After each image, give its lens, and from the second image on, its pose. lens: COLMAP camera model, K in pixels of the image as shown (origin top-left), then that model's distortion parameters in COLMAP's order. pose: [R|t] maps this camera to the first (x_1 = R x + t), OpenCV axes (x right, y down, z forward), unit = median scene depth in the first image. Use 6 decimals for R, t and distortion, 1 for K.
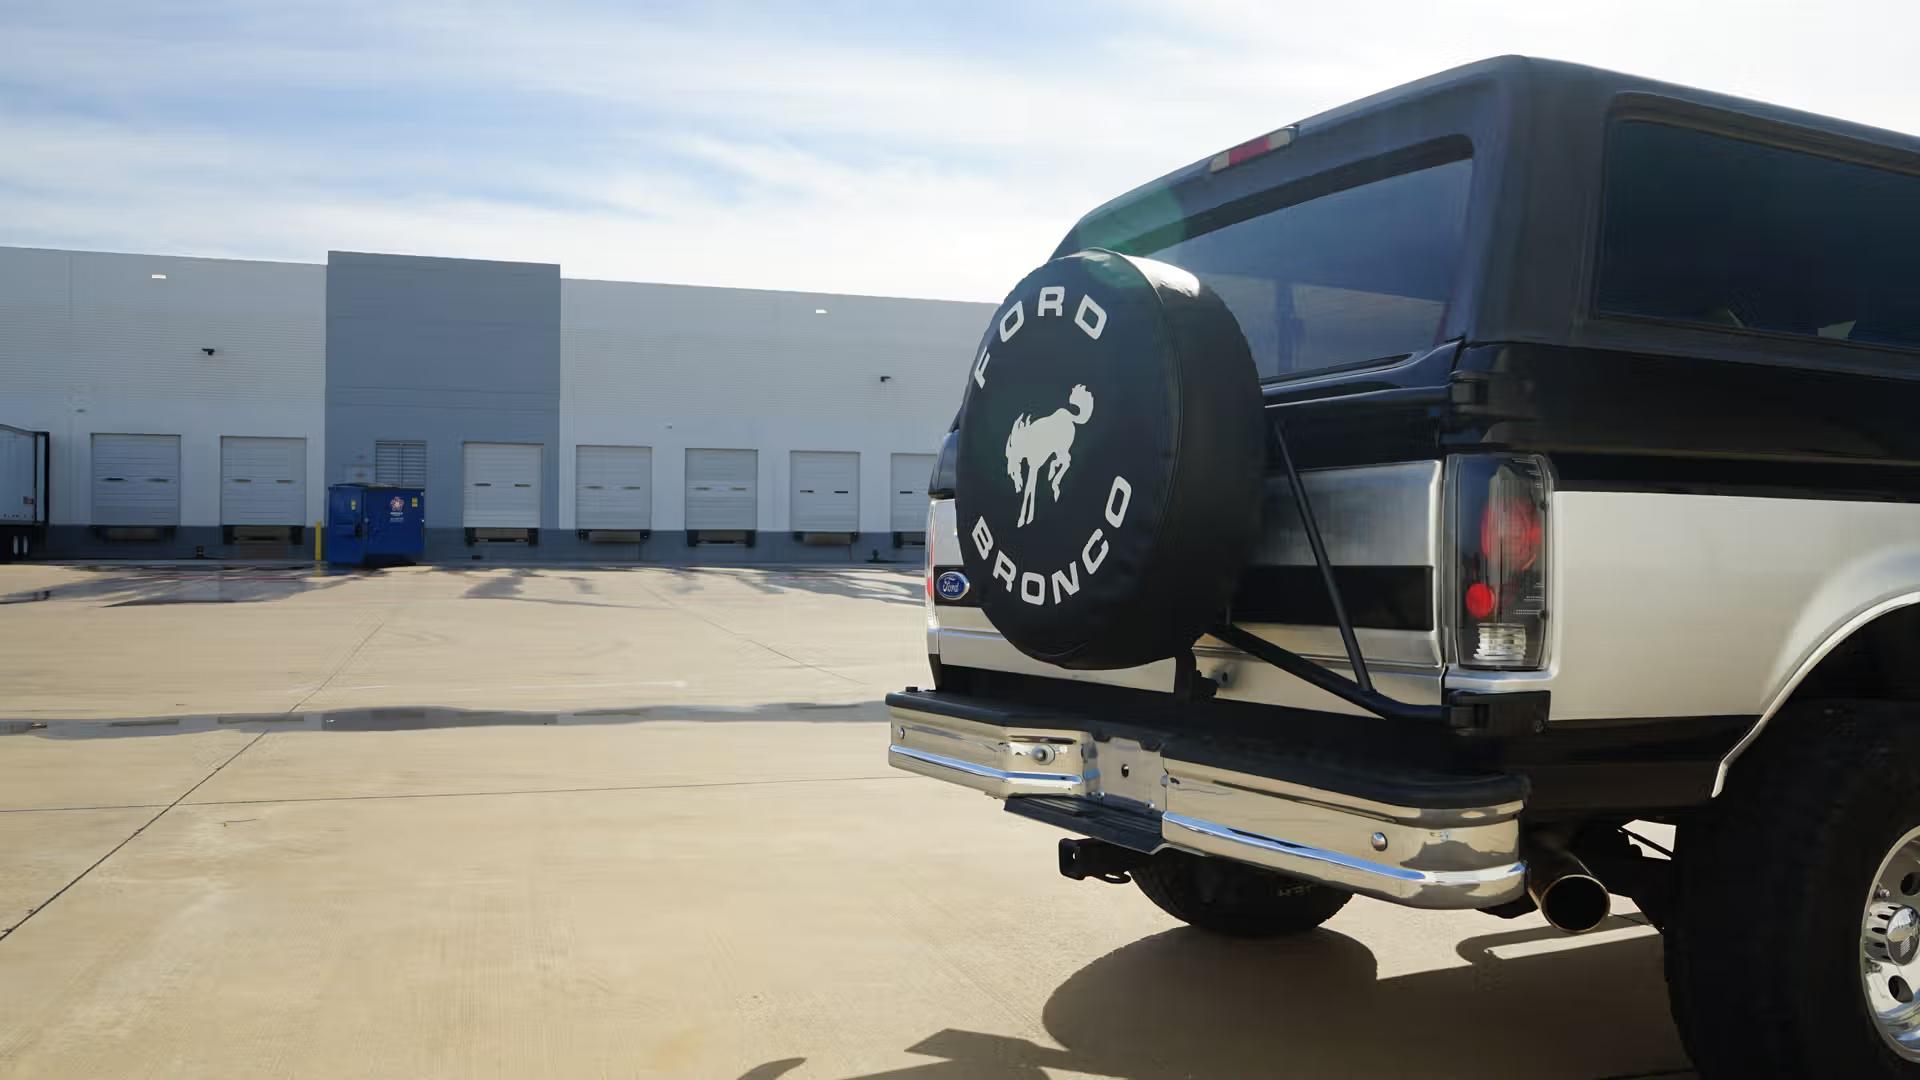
lens RADIAL K [[1521.0, 0, 960.6], [0, 1521.0, 545.1], [0, 0, 1]] dist [-0.015138, 0.013321]
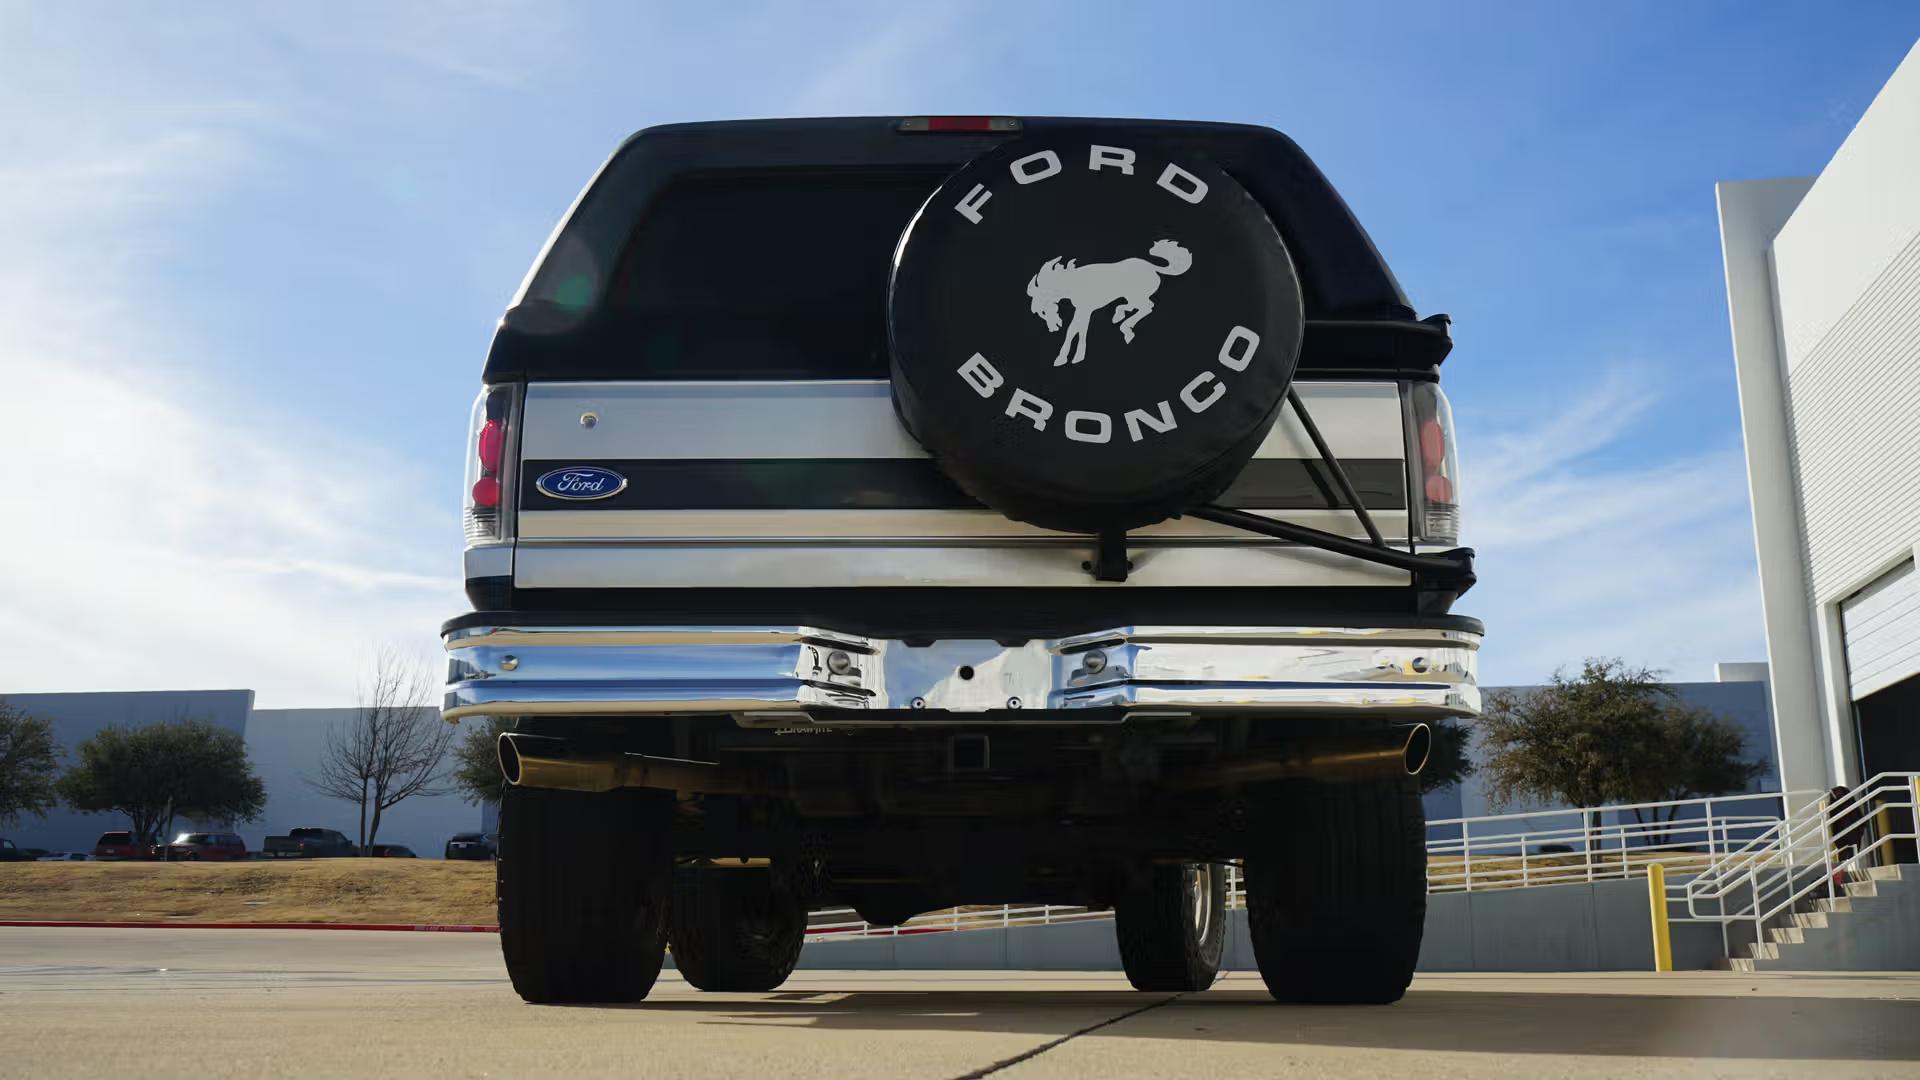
lens RADIAL K [[1676.1, 0, 960.0], [0, 1676.1, 540.0], [0, 0, 1]] dist [-0.004012, 0.006587]
pose [[0.452694, 0.214112, 0.865577, -0.916189], [-0.006486, 0.971507, -0.236923, 0.359343], [-0.891642, 0.101640, 0.441184, 0.627202]]
